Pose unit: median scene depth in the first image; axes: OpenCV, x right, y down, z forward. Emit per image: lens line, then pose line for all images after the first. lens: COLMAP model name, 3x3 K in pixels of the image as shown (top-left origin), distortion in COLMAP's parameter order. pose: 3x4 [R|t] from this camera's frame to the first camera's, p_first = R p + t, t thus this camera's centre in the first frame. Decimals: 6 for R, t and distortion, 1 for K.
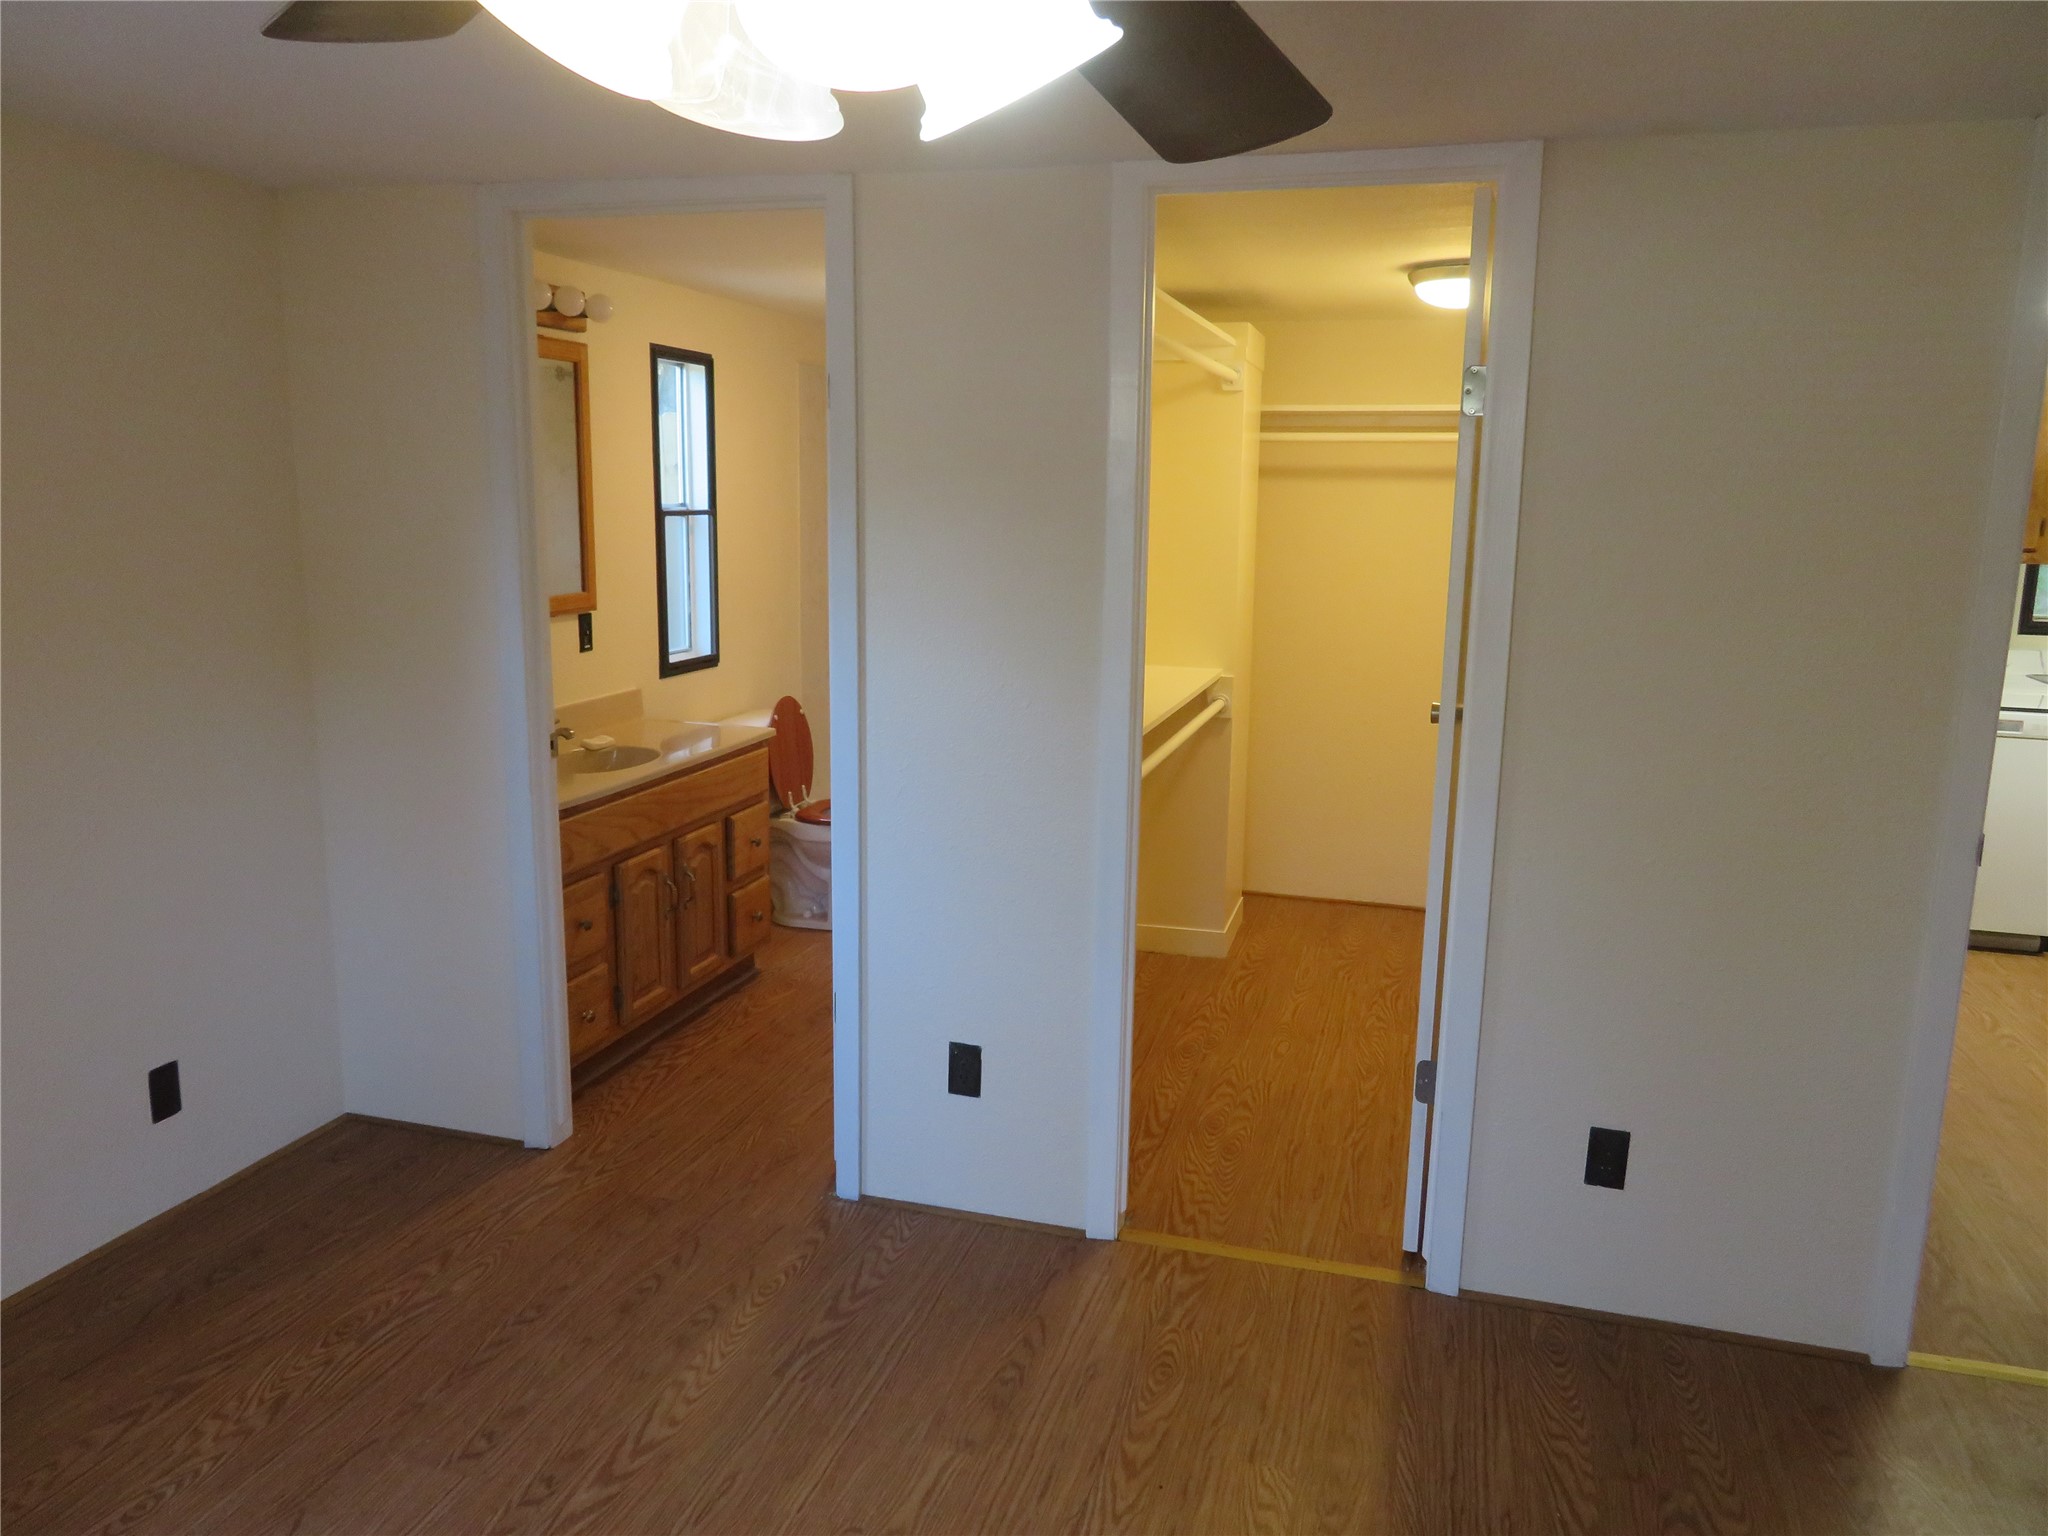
lens RADIAL K [[1507.6, 0, 1023.7], [0, 1507.6, 759.2], [0, 0, 1]] dist [0.005967, -0.001596]
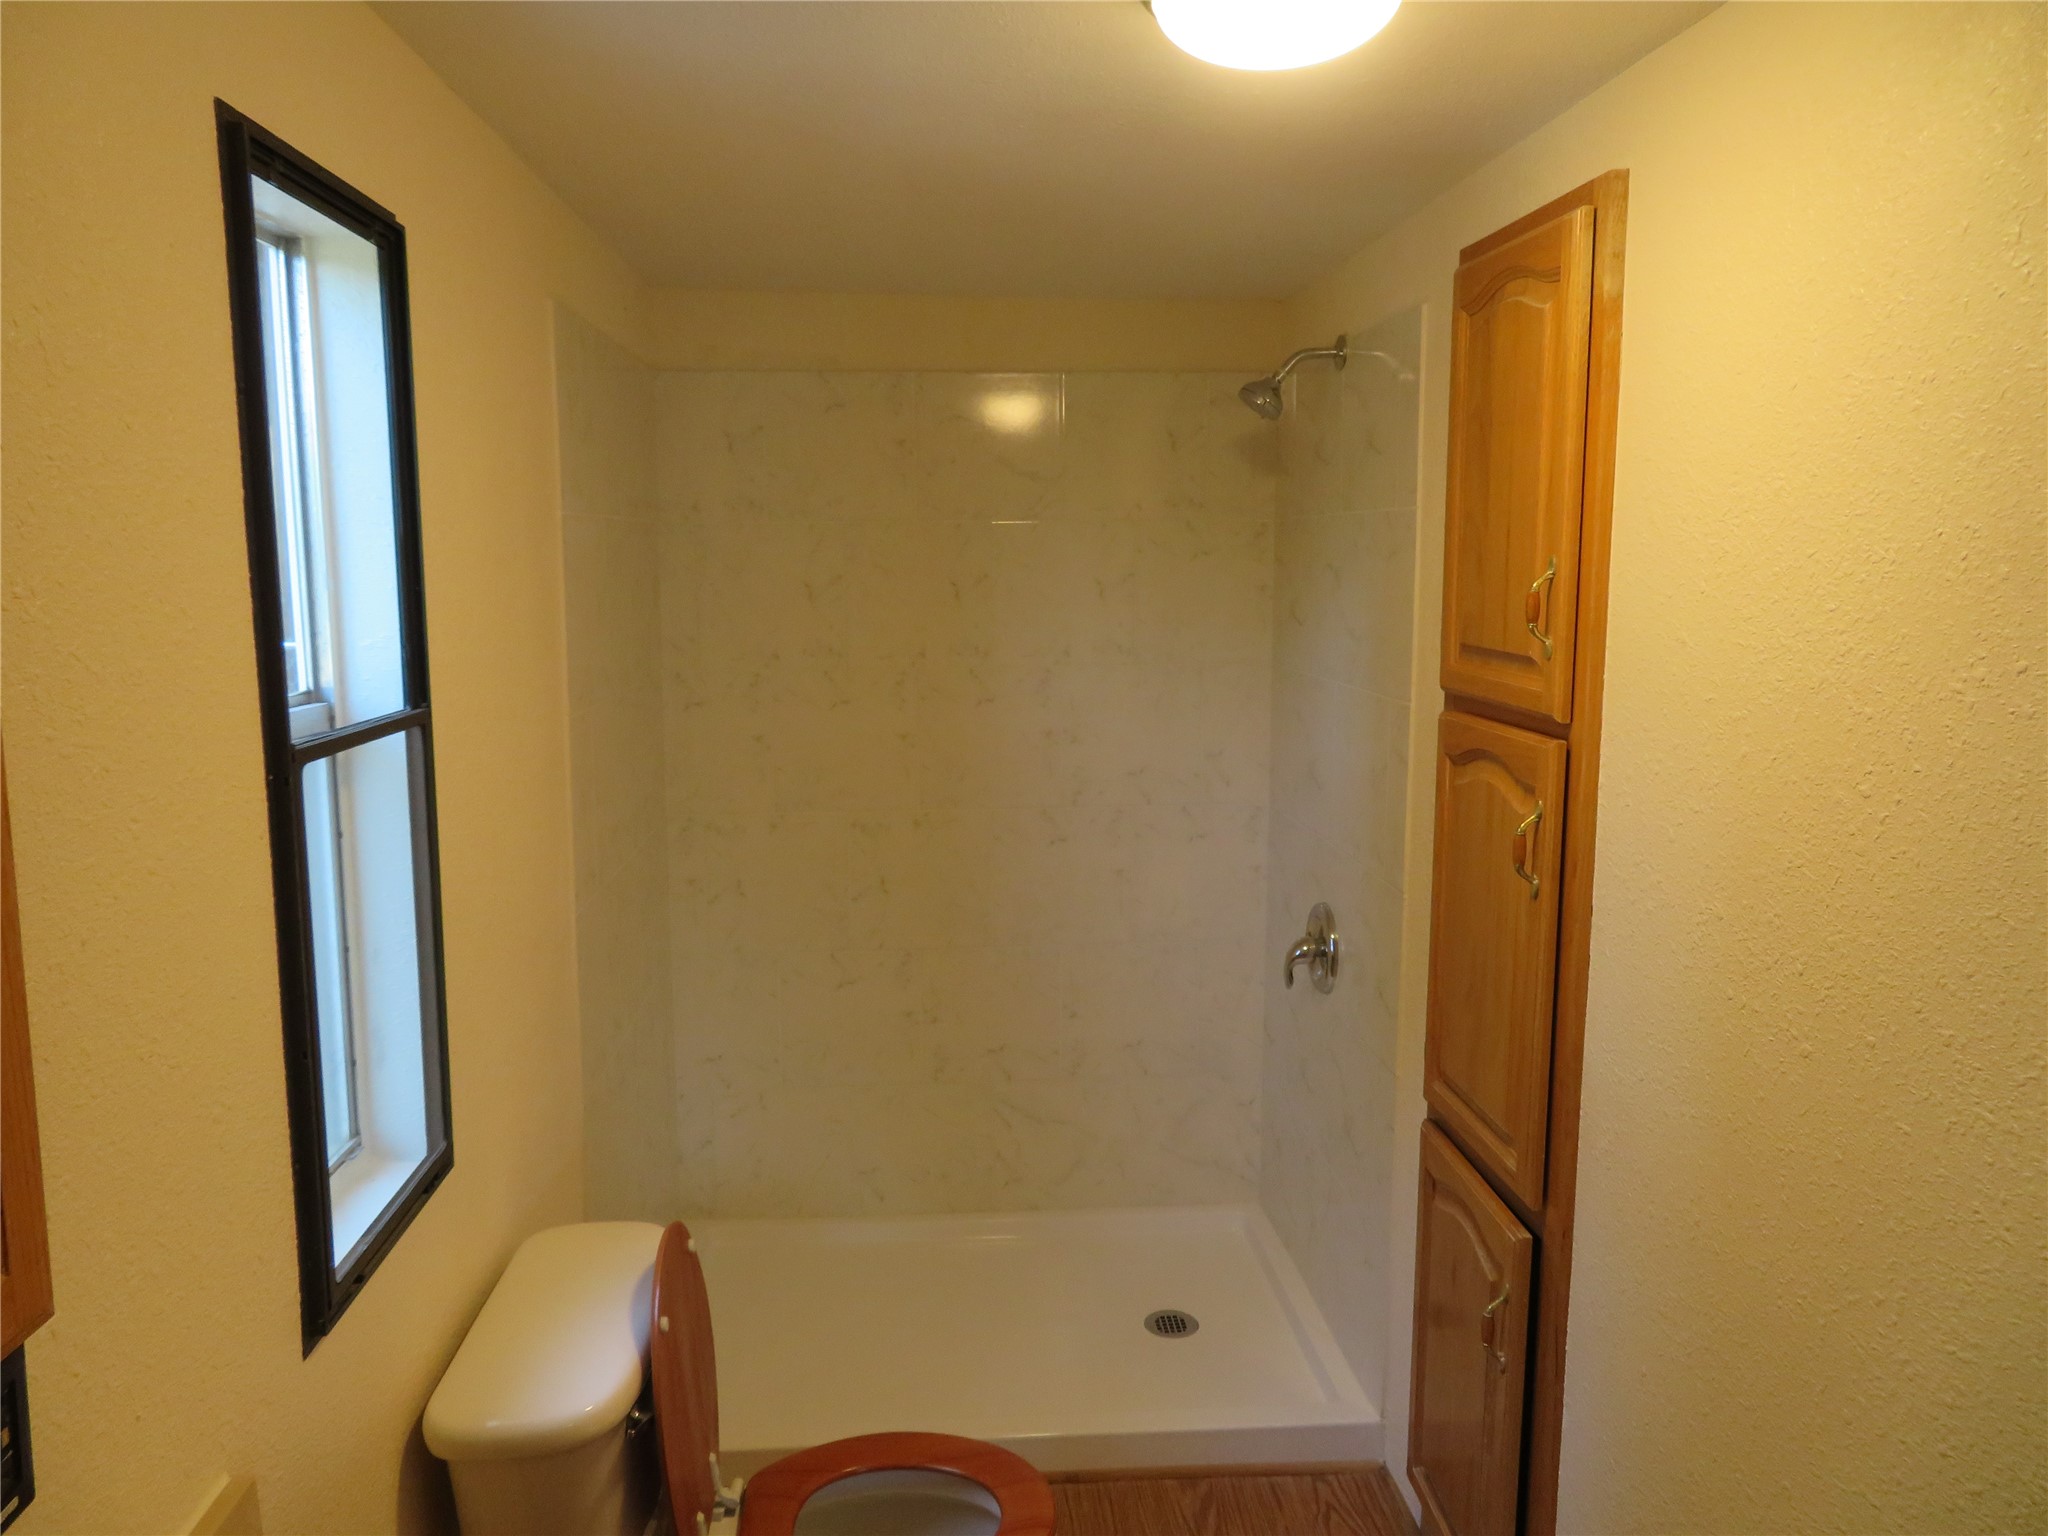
lens RADIAL K [[1507.6, 0, 1023.7], [0, 1507.6, 759.2], [0, 0, 1]] dist [0.005967, -0.001596]
pose [[0.938669, -0.059544, 0.339641, -0.198865], [0.071595, 0.997167, -0.023048, -0.140868], [-0.337306, 0.045951, 0.940273, 0.673289]]
